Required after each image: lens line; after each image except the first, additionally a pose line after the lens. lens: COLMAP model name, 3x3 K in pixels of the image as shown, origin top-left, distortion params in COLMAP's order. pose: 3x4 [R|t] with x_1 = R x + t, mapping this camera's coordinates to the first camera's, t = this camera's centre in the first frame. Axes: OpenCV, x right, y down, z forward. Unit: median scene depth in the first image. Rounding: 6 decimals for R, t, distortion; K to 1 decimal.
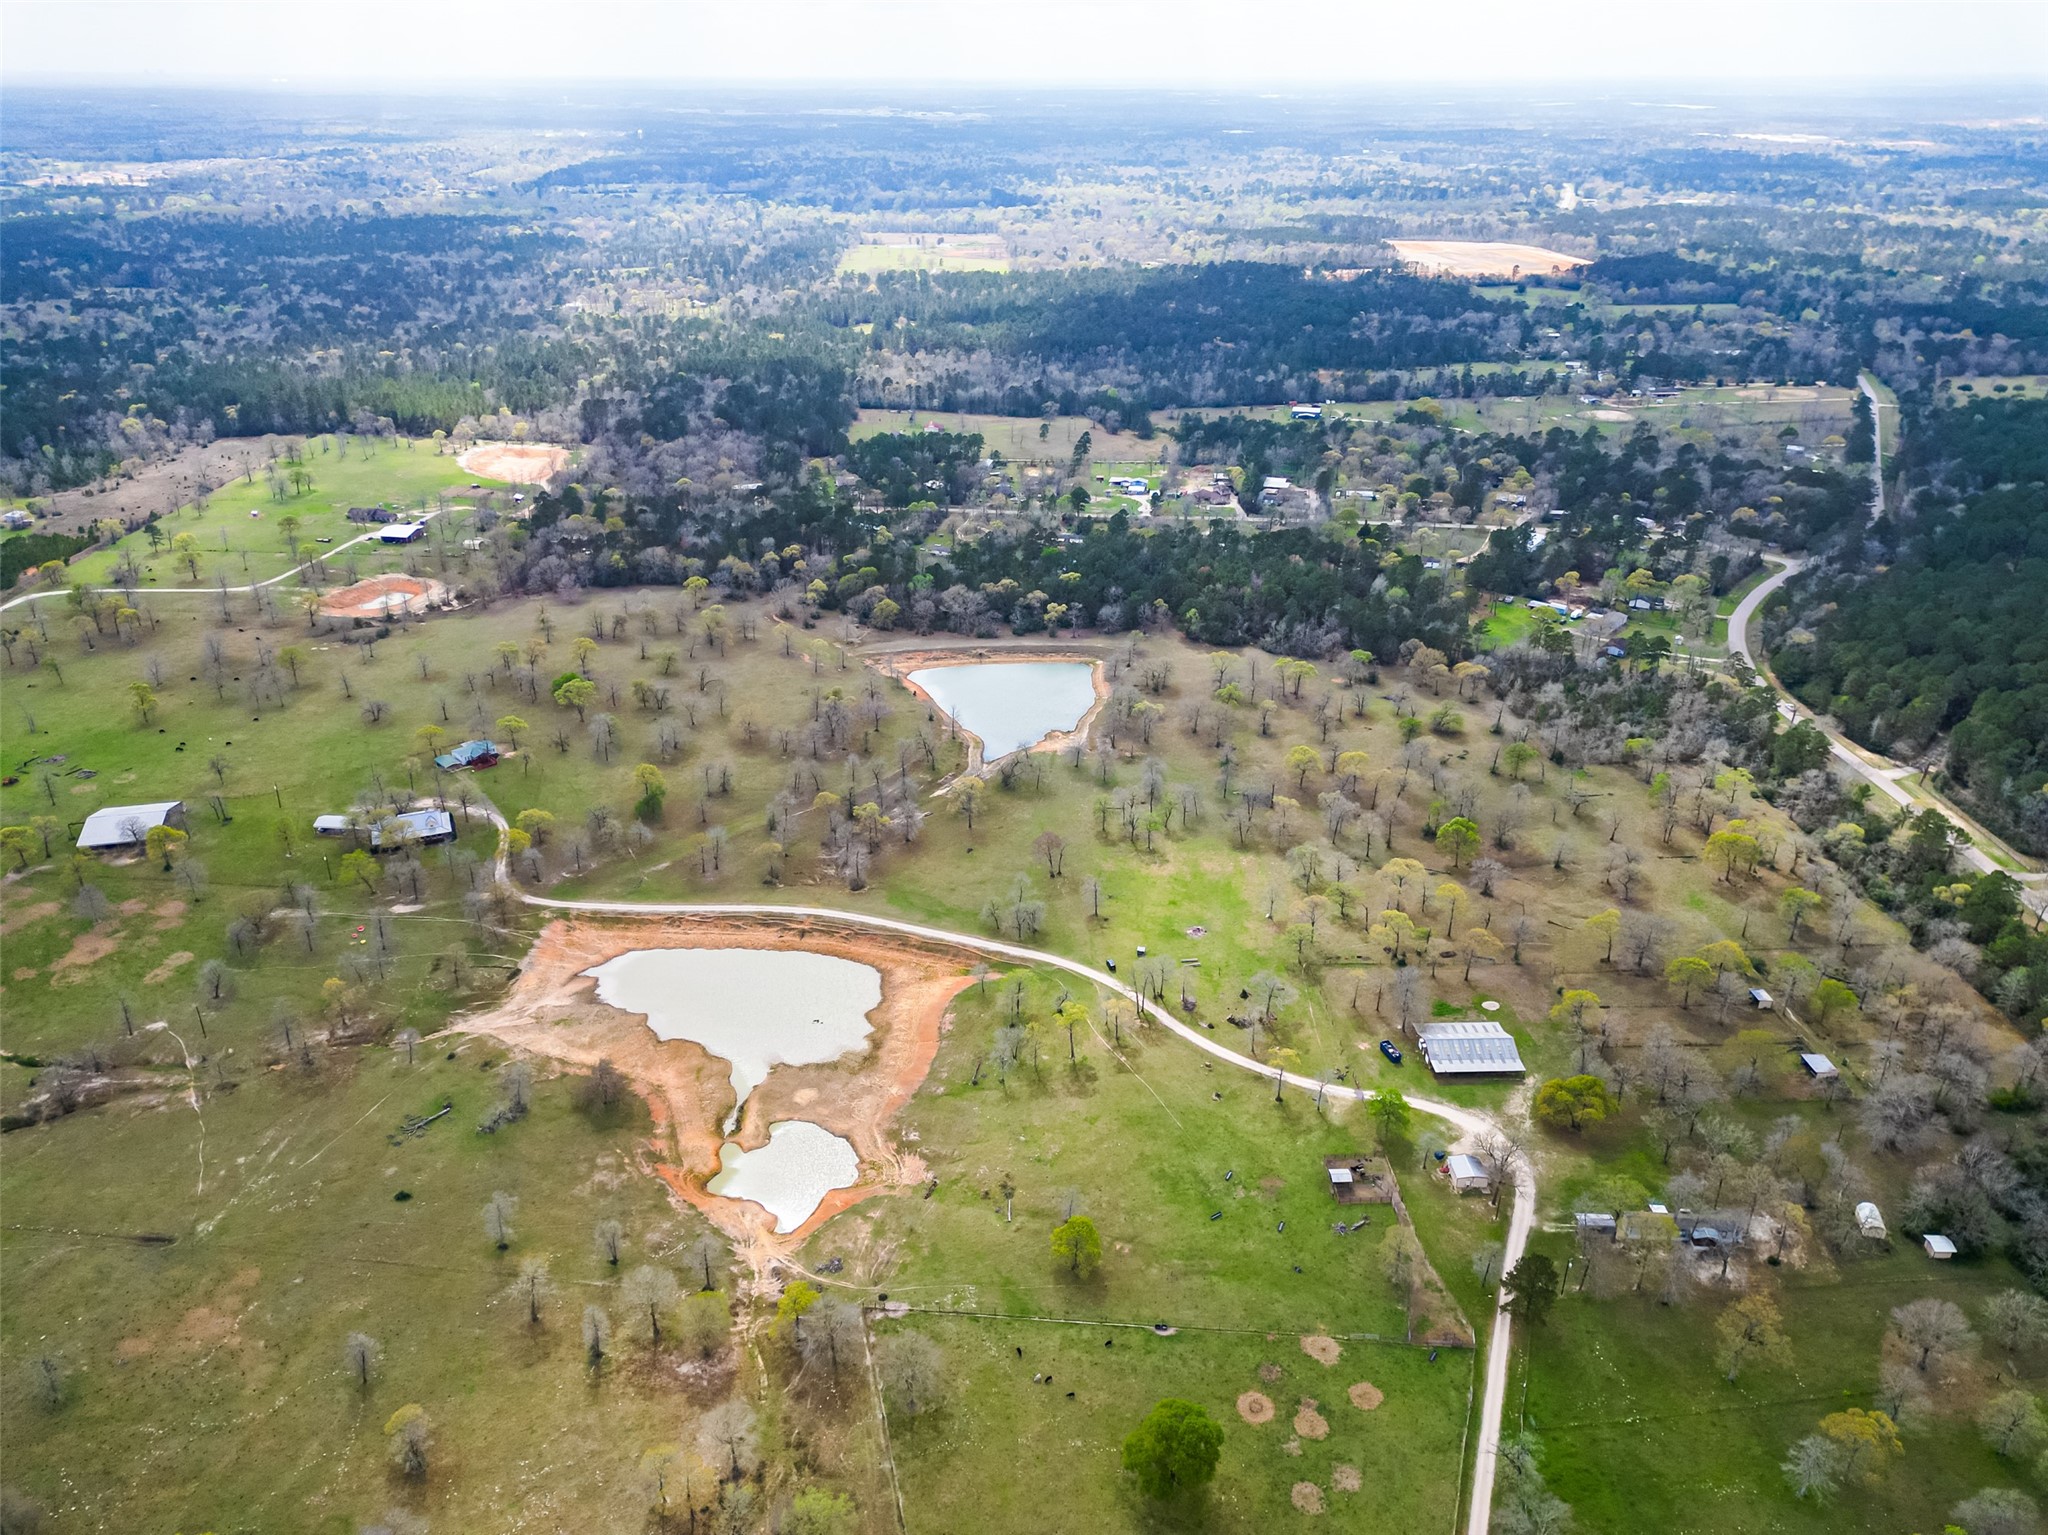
lens RADIAL K [[1428.0, 0, 1019.7], [0, 1428.0, 769.3], [0, 0, 1]] dist [0.073162, -0.067467]
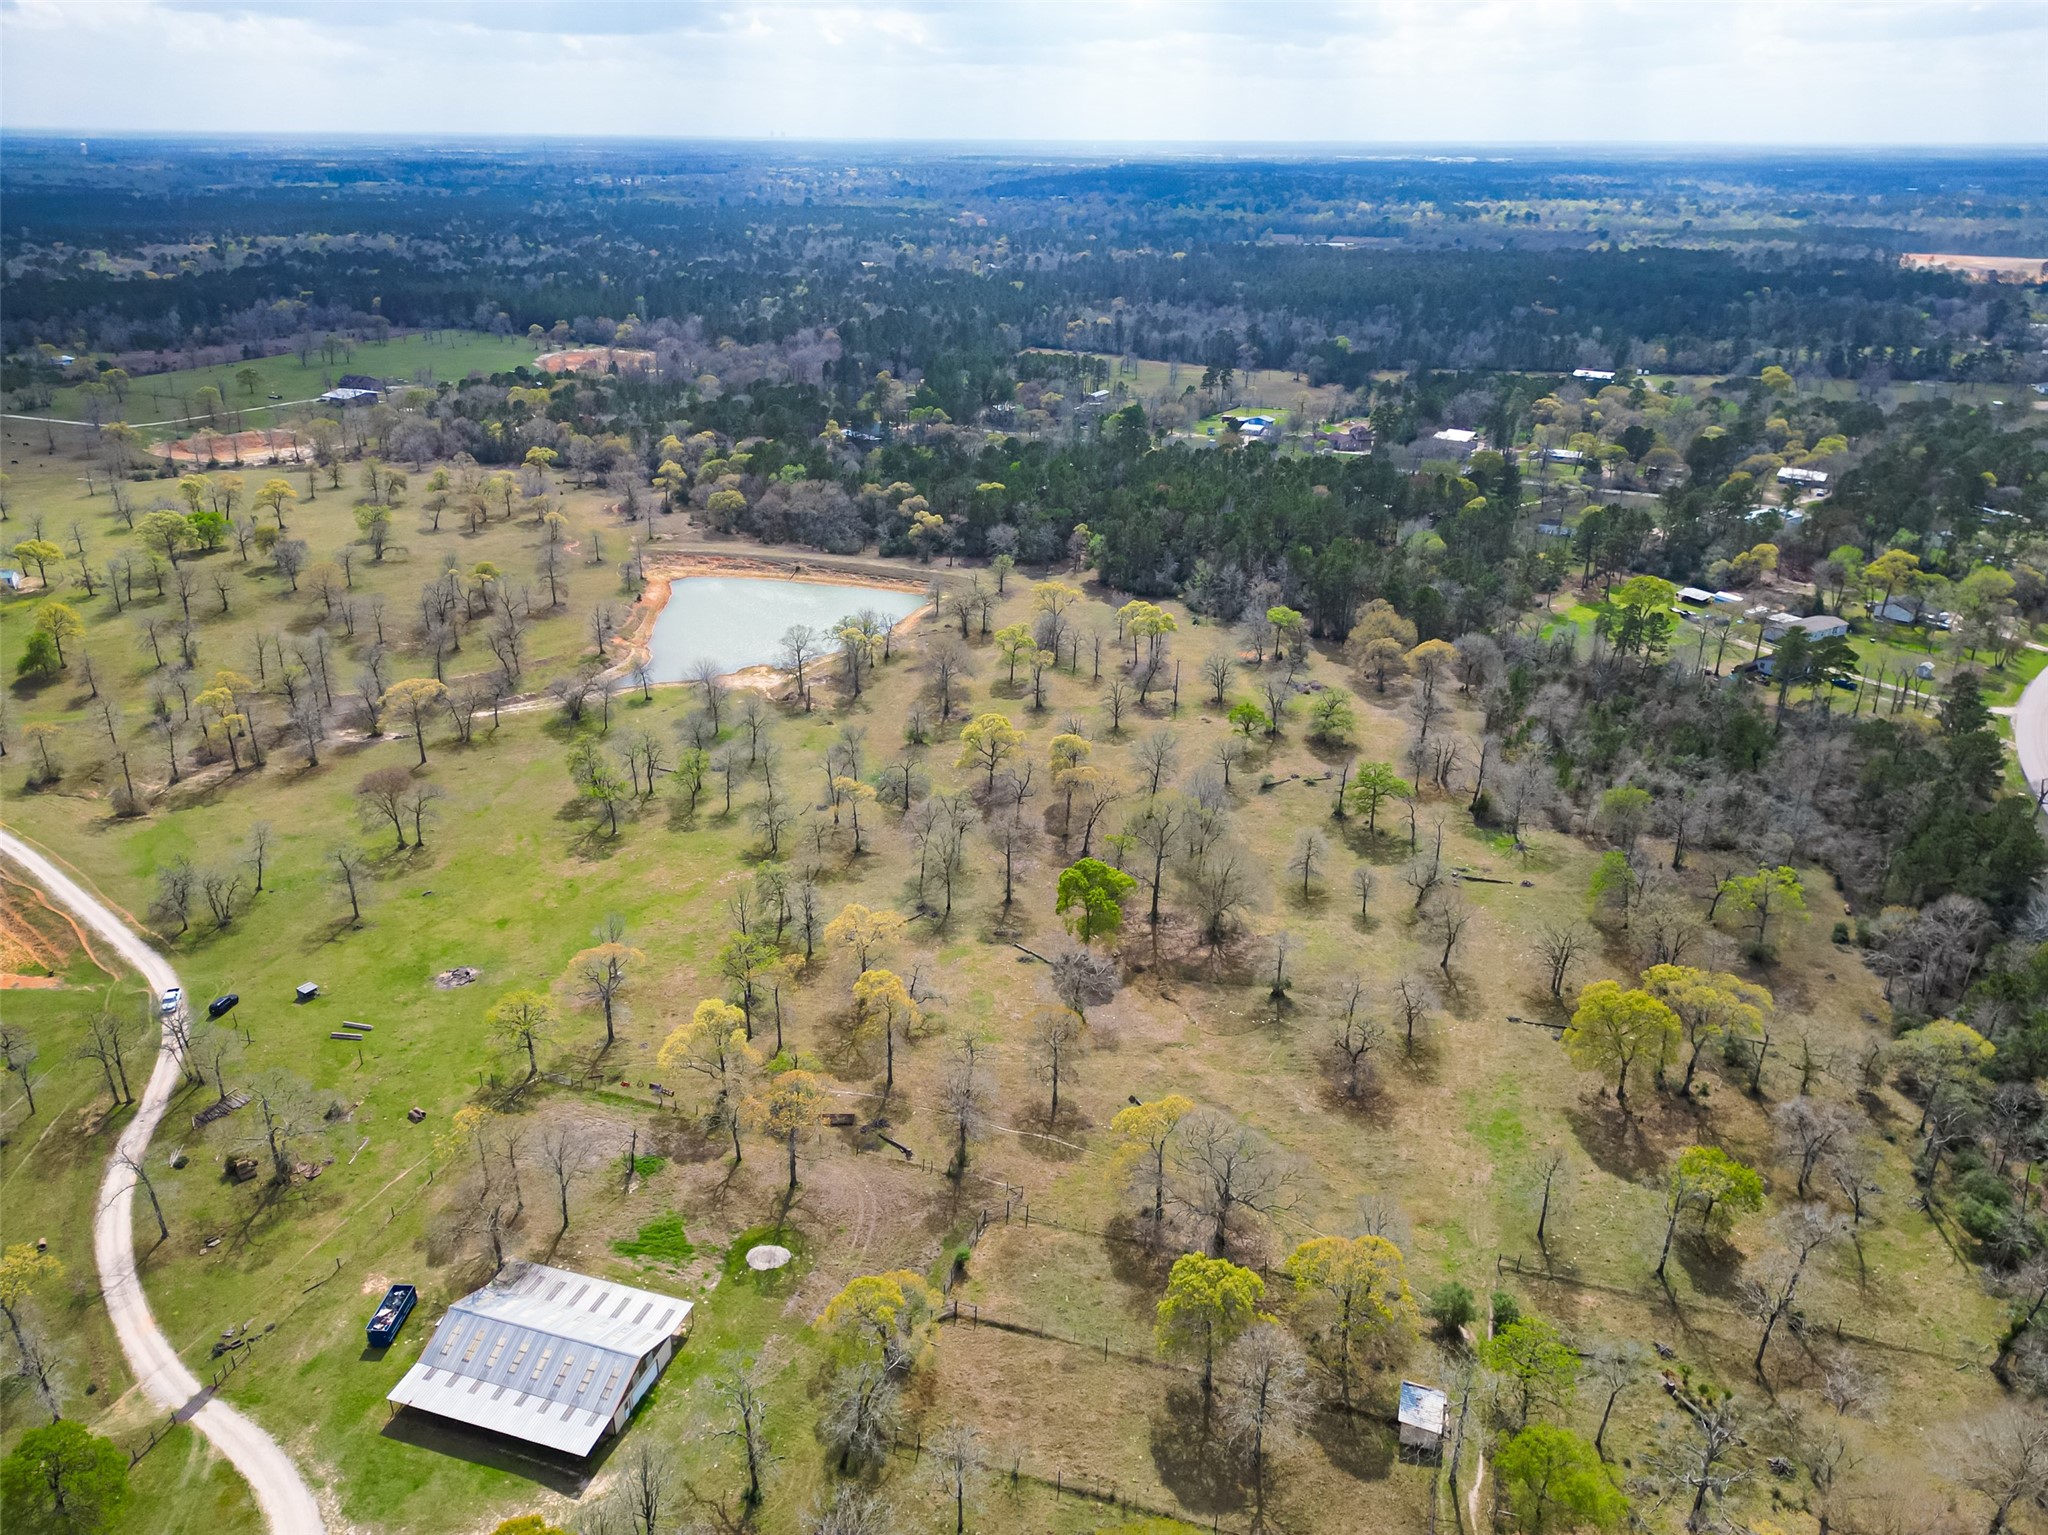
lens RADIAL K [[1428.0, 0, 1019.7], [0, 1428.0, 769.3], [0, 0, 1]] dist [0.073162, -0.067467]
pose [[0.939658, 0.144007, -0.310330, 0.303513], [-0.155845, 0.987688, -0.013557, 0.009335], [0.304557, 0.061102, 0.950532, 0.363610]]
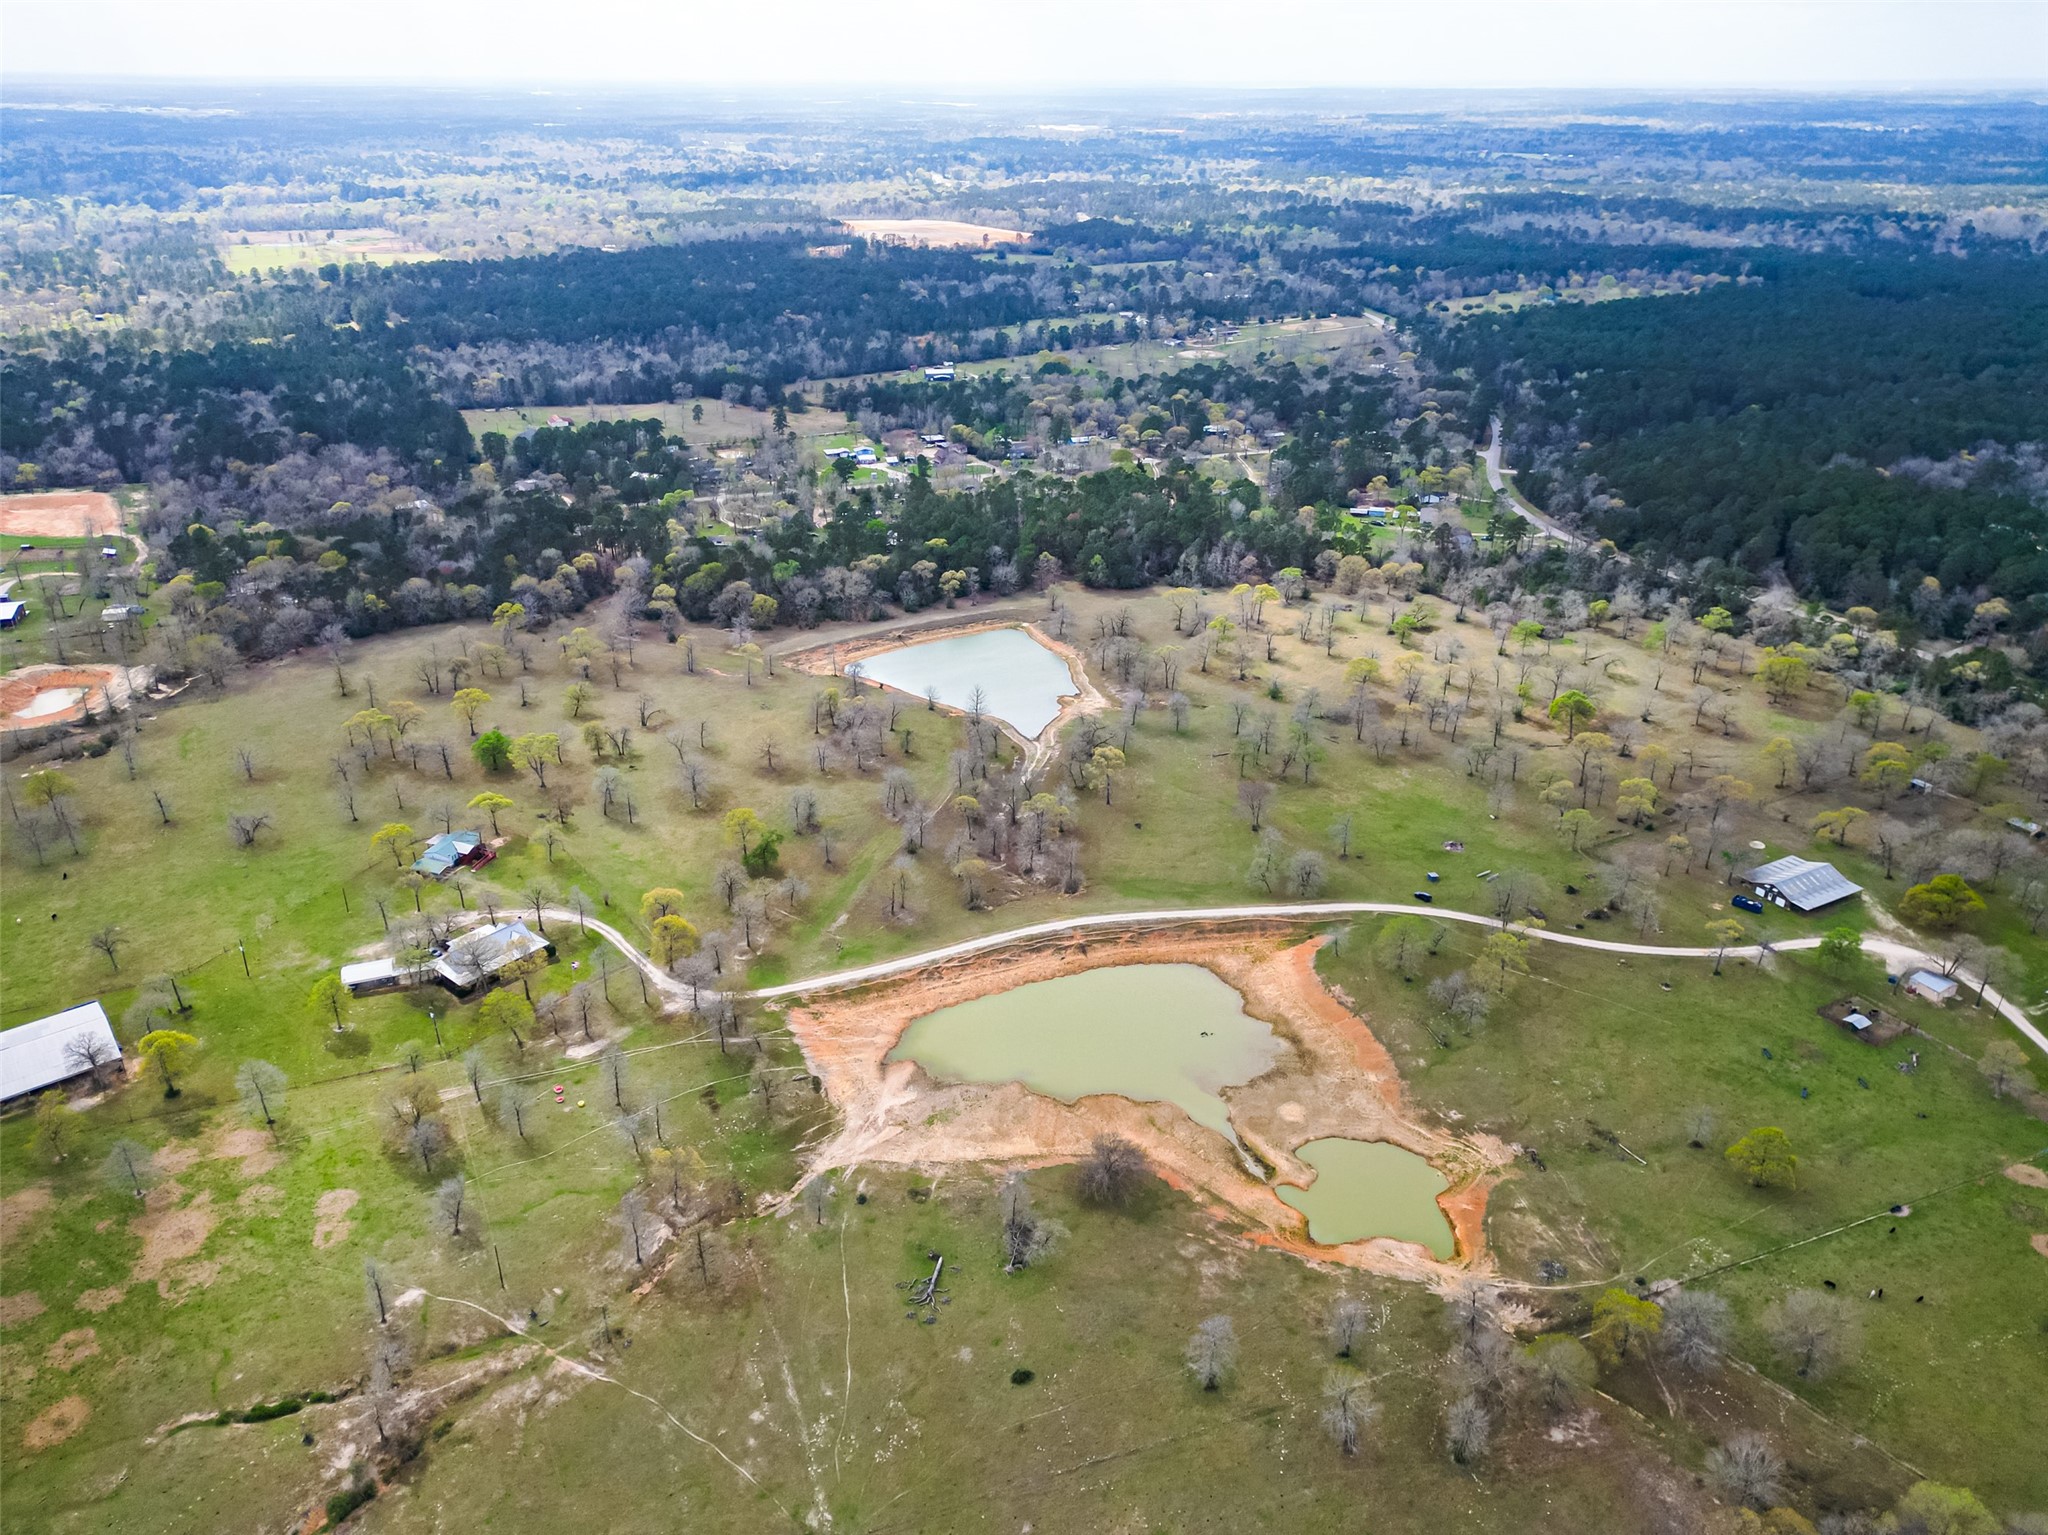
lens RADIAL K [[1428.0, 0, 1019.7], [0, 1428.0, 769.3], [0, 0, 1]] dist [0.073162, -0.067467]
pose [[0.894471, -0.193910, 0.402891, -0.331041], [0.194525, 0.980088, 0.039843, -0.020010], [-0.402595, 0.042734, 0.914380, 0.155125]]
